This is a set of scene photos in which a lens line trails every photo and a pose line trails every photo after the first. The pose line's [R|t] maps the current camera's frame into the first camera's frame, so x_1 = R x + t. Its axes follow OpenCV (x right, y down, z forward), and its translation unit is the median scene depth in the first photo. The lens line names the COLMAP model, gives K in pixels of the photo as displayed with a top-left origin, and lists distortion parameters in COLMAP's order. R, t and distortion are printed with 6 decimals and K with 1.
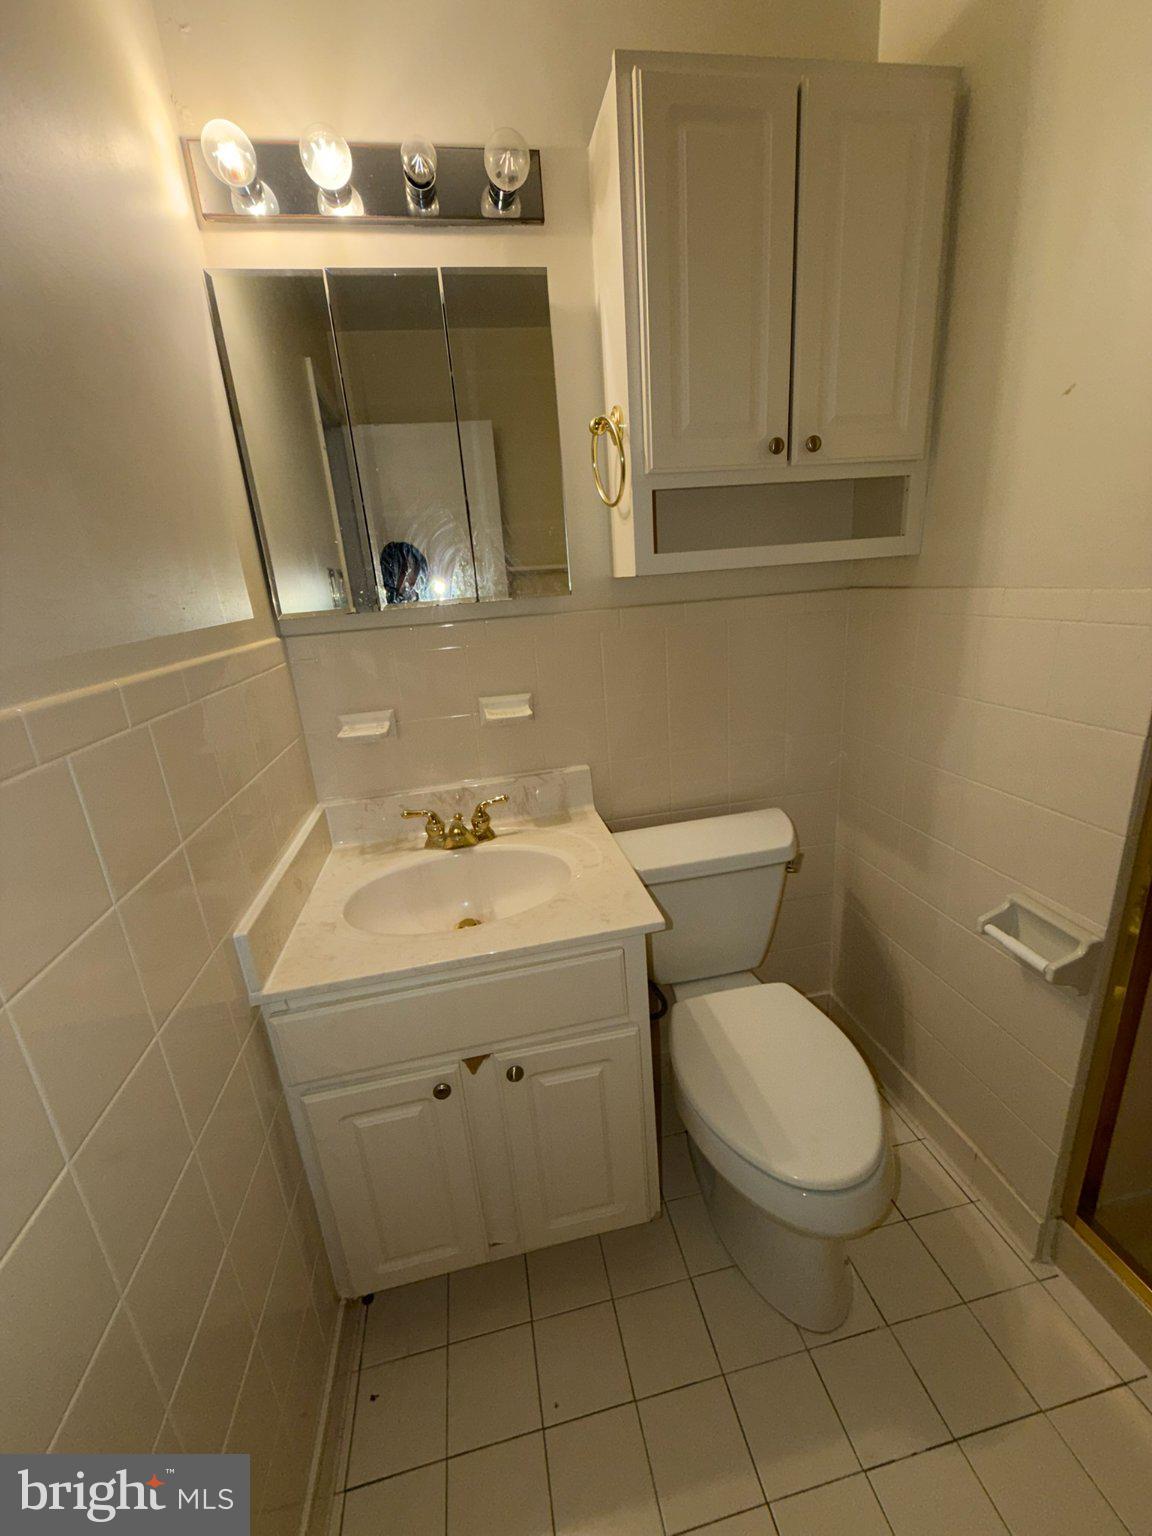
lens RADIAL K [[617.6, 0, 578.8], [0, 617.6, 763.4], [0, 0, 1]] dist [-0.000770, 0.000032]
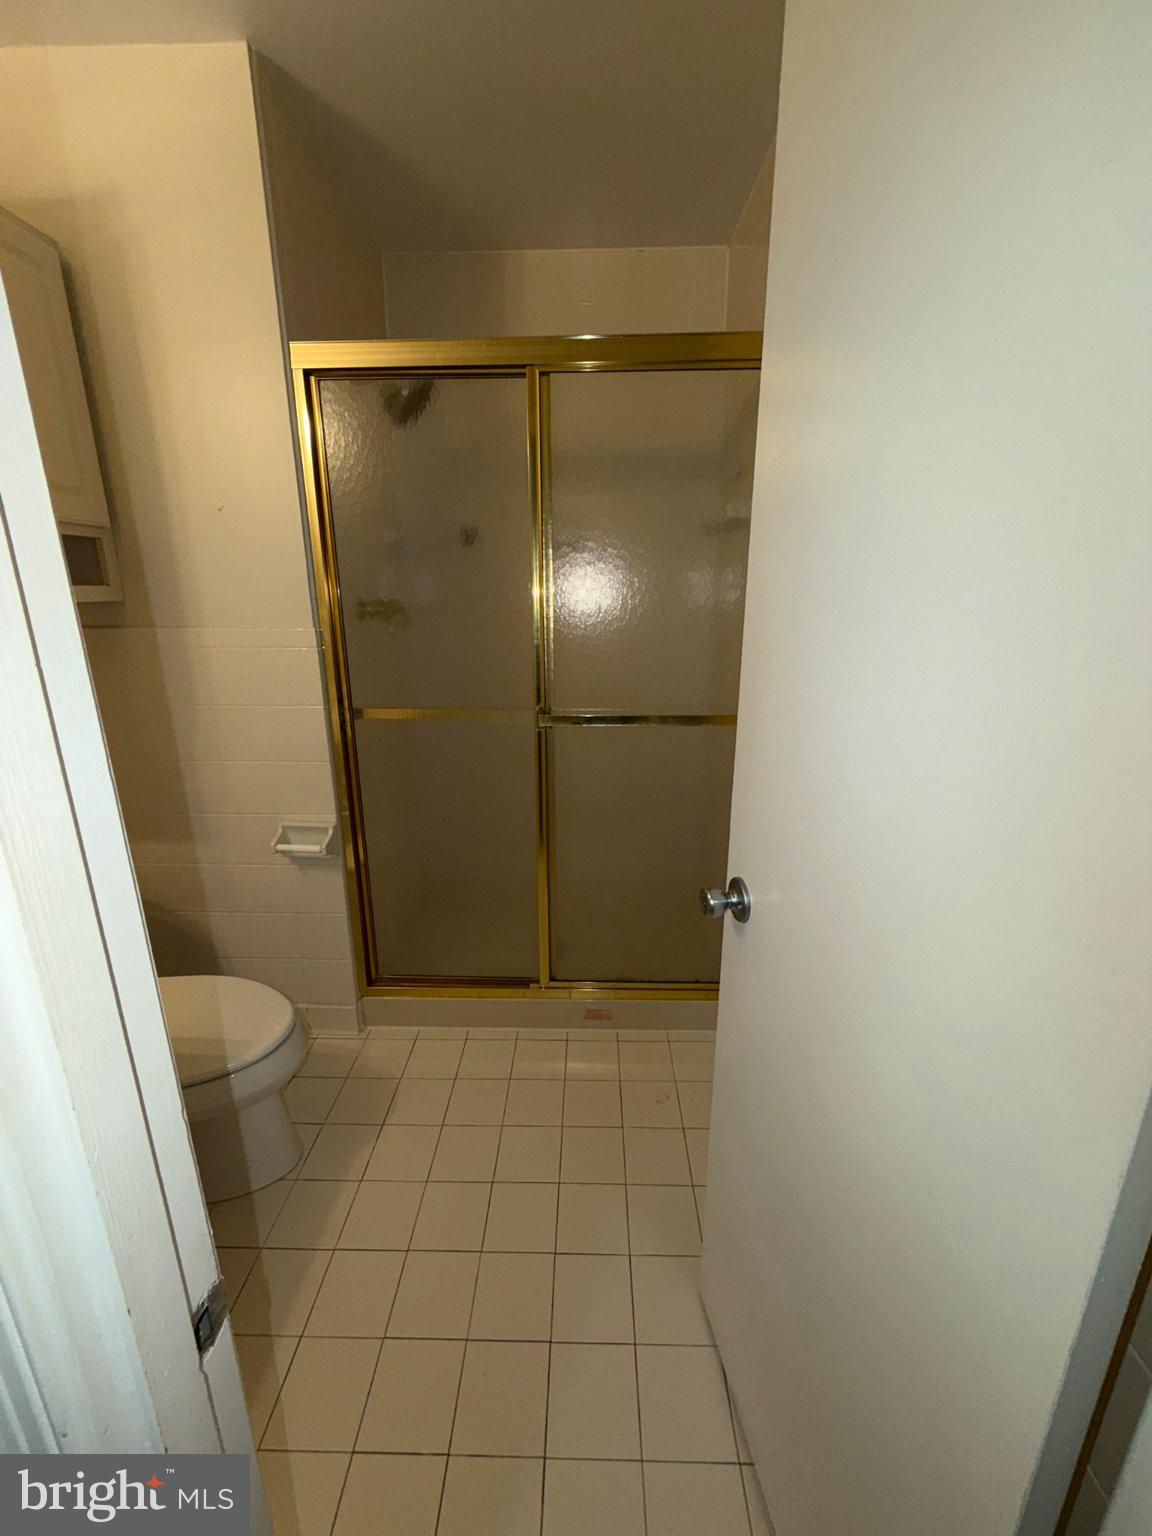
lens RADIAL K [[617.6, 0, 578.8], [0, 617.6, 763.4], [0, 0, 1]] dist [-0.000770, 0.000032]
pose [[0.210770, -0.199048, 0.957056, -0.602855], [0.268355, 0.953217, 0.139151, 0.057265], [-0.939980, 0.227502, 0.254325, -0.133475]]
